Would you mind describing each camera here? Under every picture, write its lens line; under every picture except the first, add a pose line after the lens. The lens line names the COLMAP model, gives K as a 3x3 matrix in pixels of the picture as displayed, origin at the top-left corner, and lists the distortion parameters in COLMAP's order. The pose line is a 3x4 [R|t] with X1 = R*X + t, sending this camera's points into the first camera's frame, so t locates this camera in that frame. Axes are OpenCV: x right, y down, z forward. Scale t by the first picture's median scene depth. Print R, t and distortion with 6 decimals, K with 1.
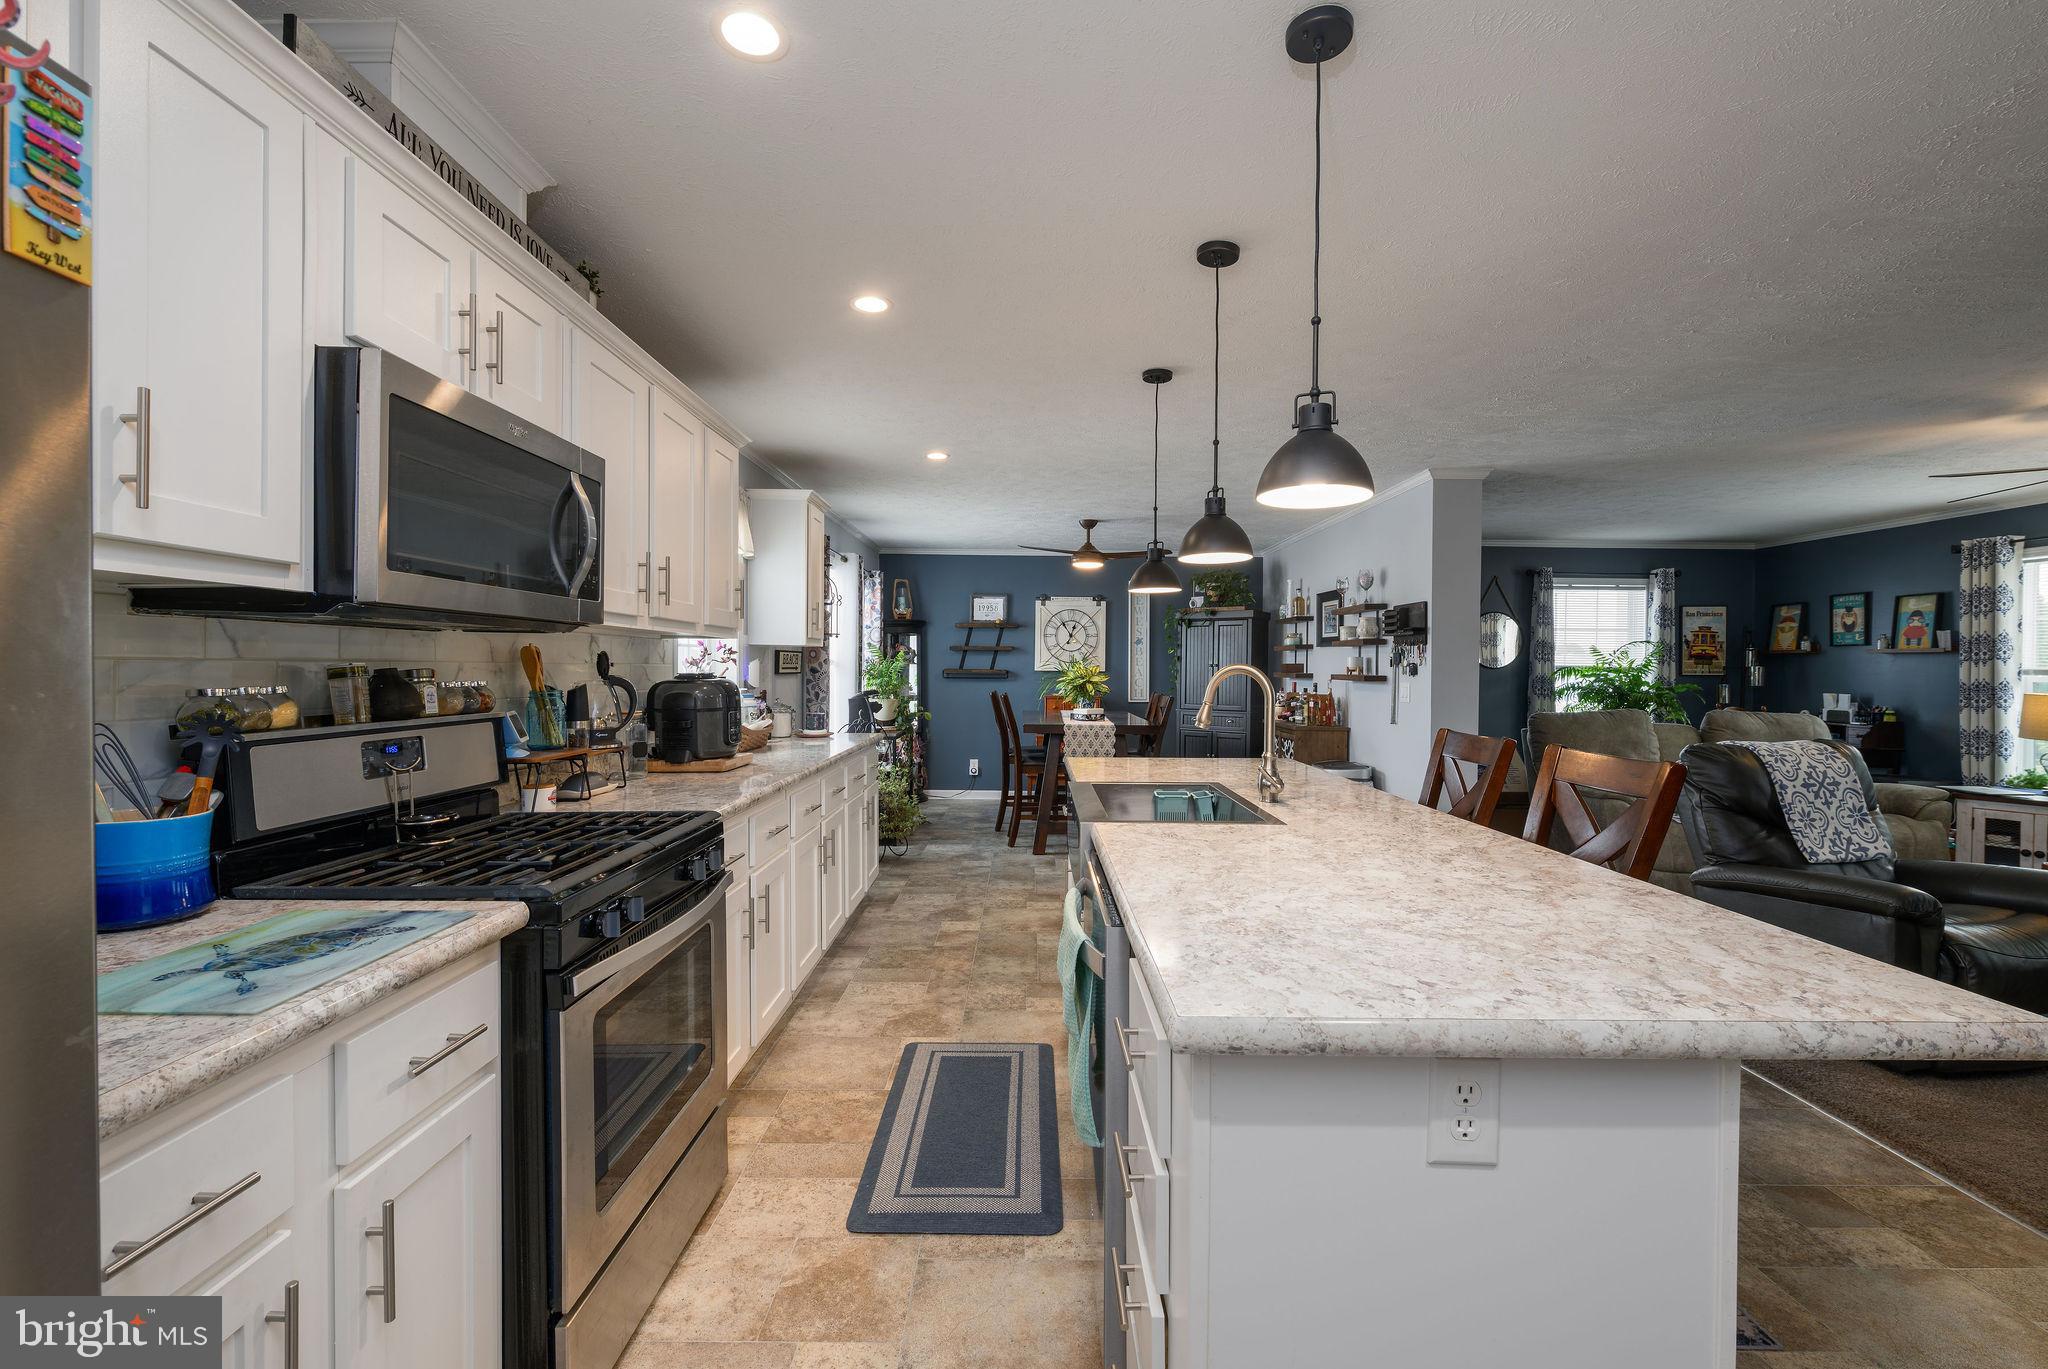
lens RADIAL K [[869.3, 0, 1022.4], [0, 869.3, 672.3], [0, 0, 1]] dist [-0.000381, 0.000164]
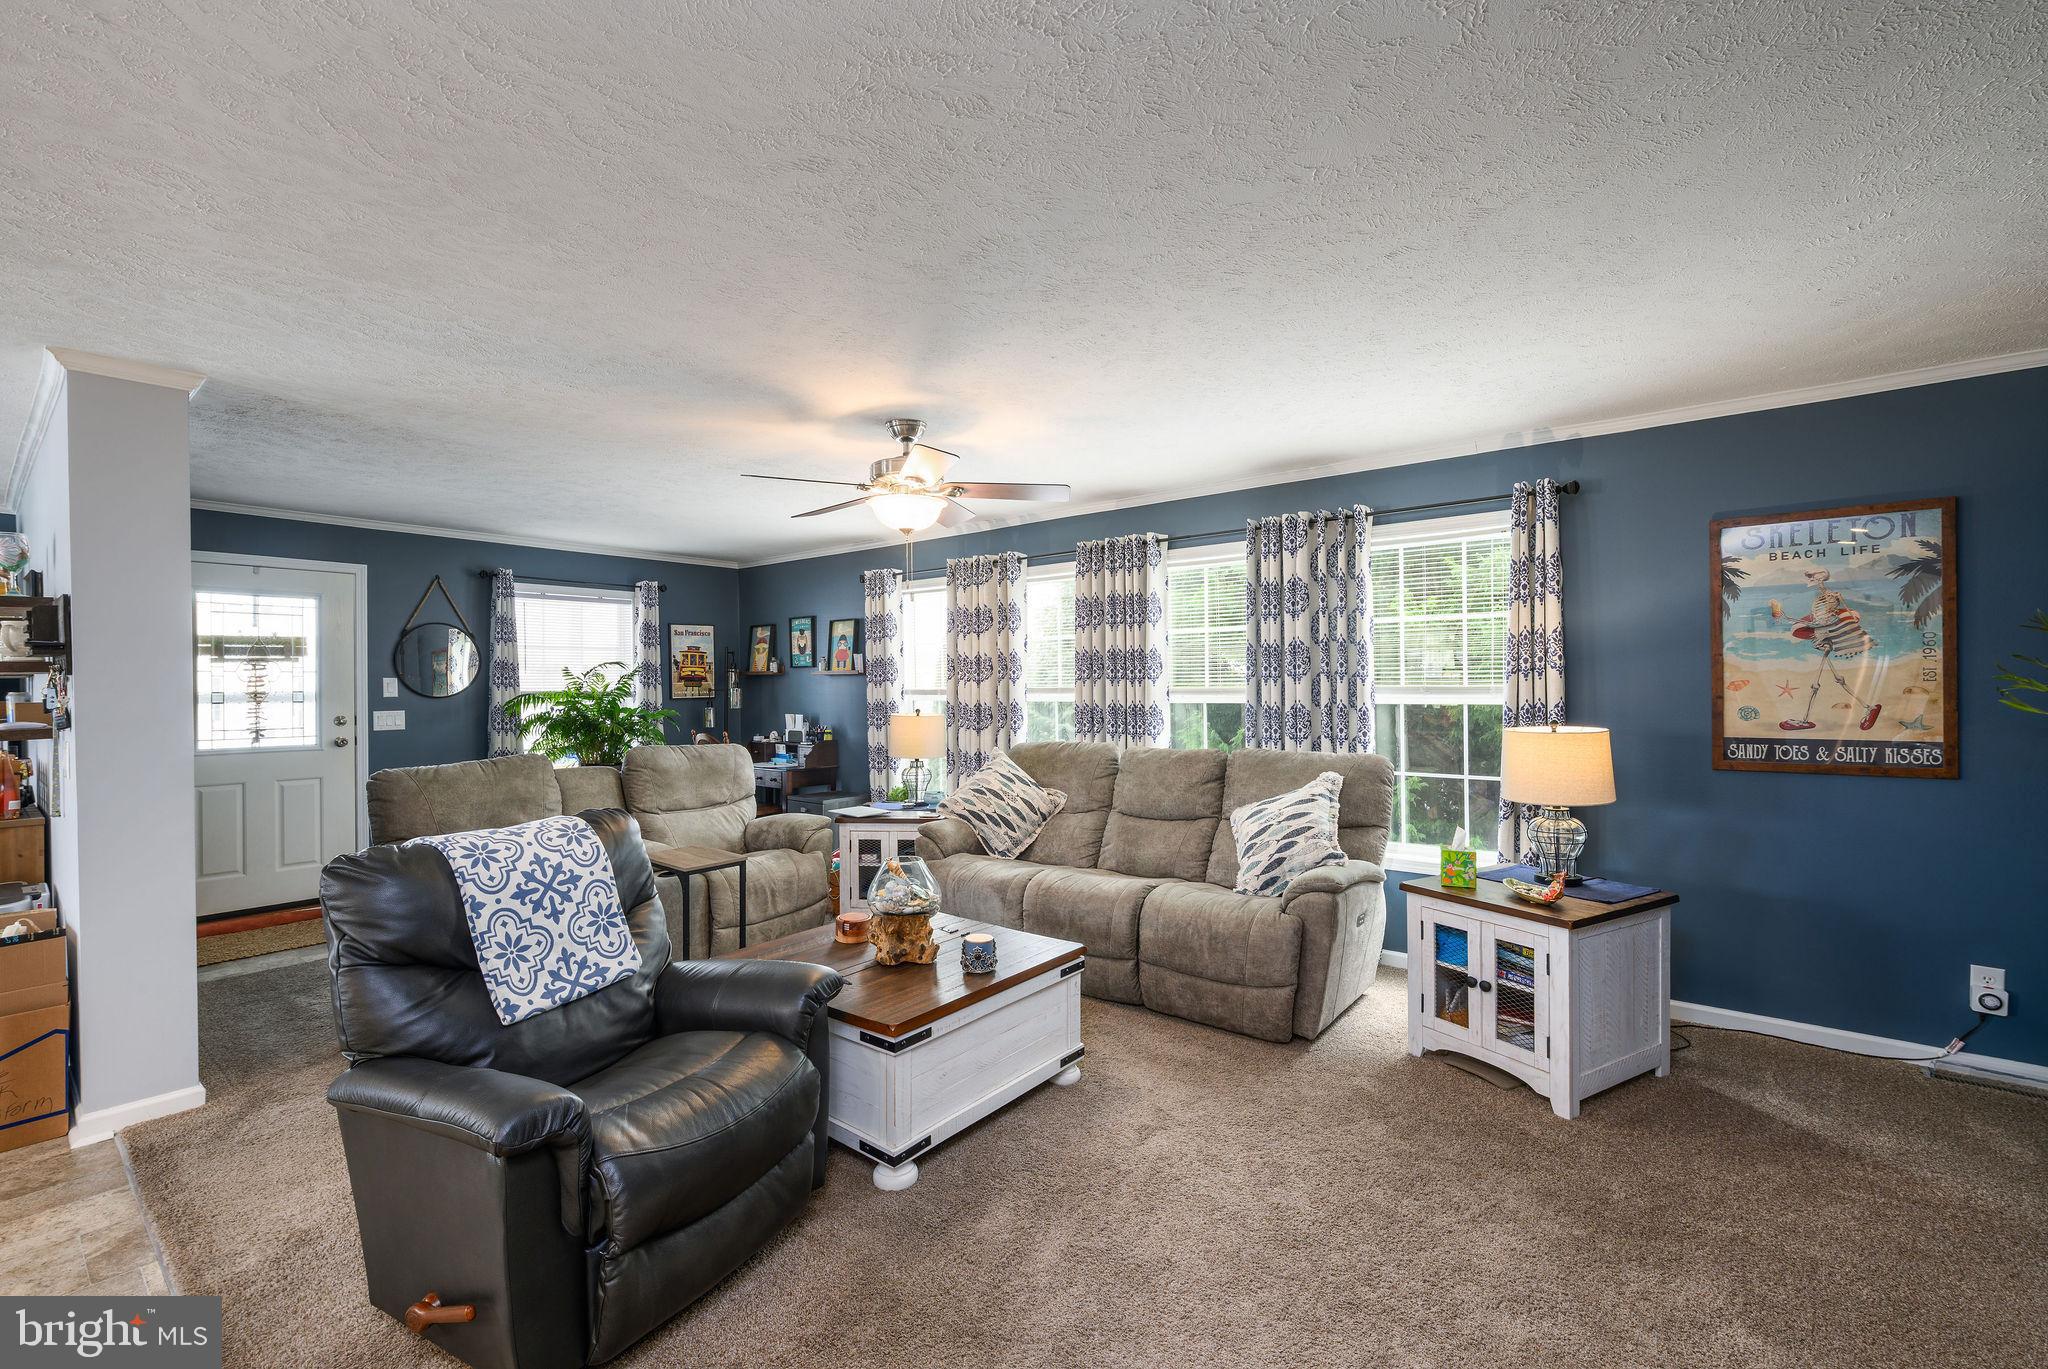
lens RADIAL K [[886.9, 0, 1013.2], [0, 886.9, 682.6], [0, 0, 1]] dist [-0.000863, 0.000027]
pose [[0.639248, -0.015471, 0.768845, 0.302165], [0.018801, 0.999813, 0.004487, -0.012582], [-0.768771, 0.011587, 0.639419, 0.135933]]
